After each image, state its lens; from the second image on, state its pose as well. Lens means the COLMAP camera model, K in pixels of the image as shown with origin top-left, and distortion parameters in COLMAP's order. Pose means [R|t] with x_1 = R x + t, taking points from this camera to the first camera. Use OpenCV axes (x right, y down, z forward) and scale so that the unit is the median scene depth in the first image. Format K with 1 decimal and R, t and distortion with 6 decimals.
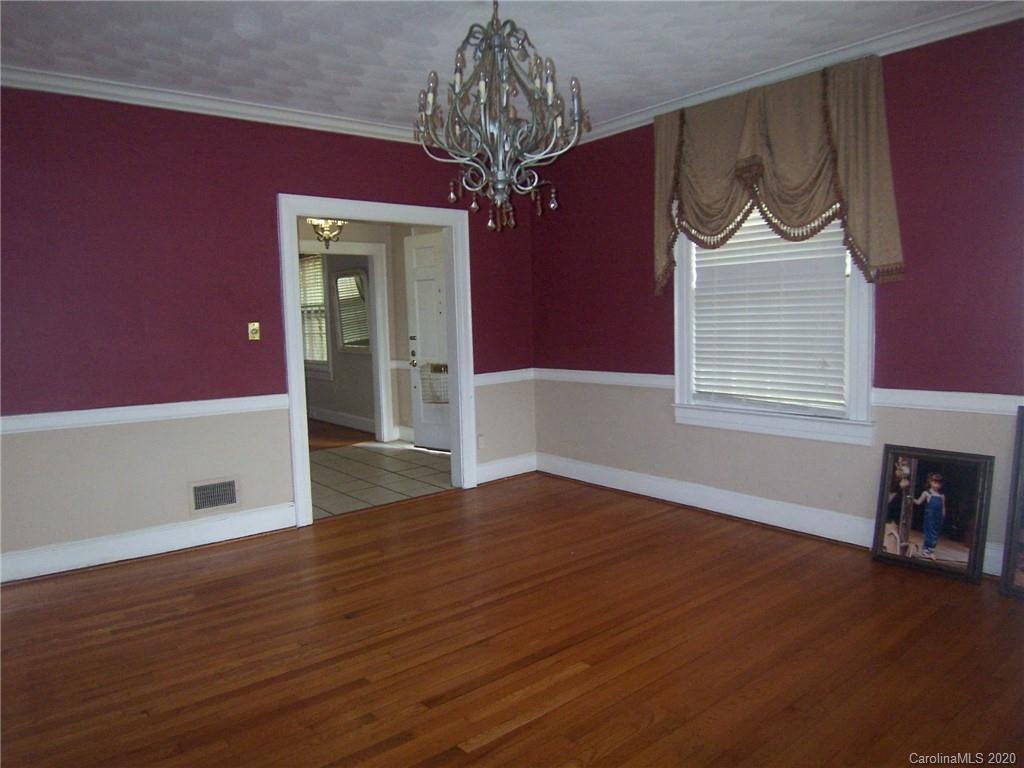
lens RADIAL K [[689.7, 0, 513.6], [0, 689.7, 382.0], [0, 0, 1]] dist [-0.018370, -0.036181]
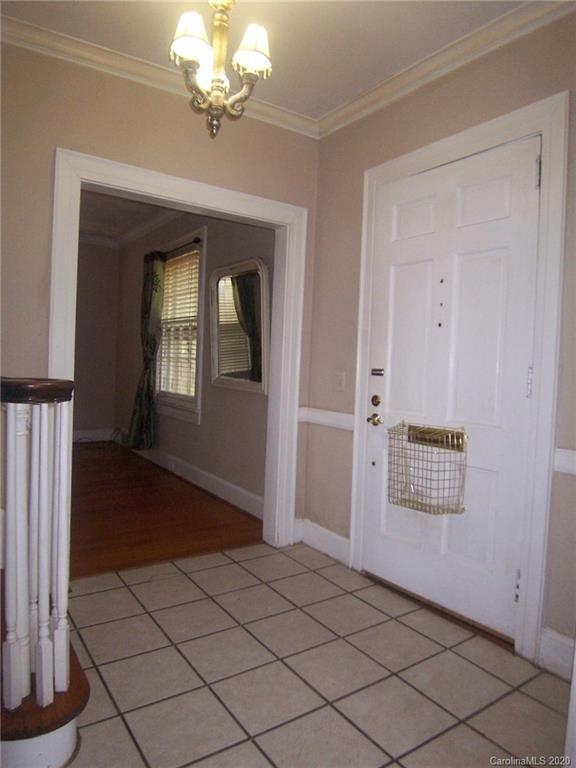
lens RADIAL K [[517.2, 0, 288.3], [0, 517.2, 383.5], [0, 0, 1]] dist [-0.018370, -0.036181]
pose [[0.993270, 0.072469, -0.090354, -0.125580], [-0.077942, 0.995235, -0.058592, -0.020095], [0.085677, 0.065240, 0.994185, 0.470730]]
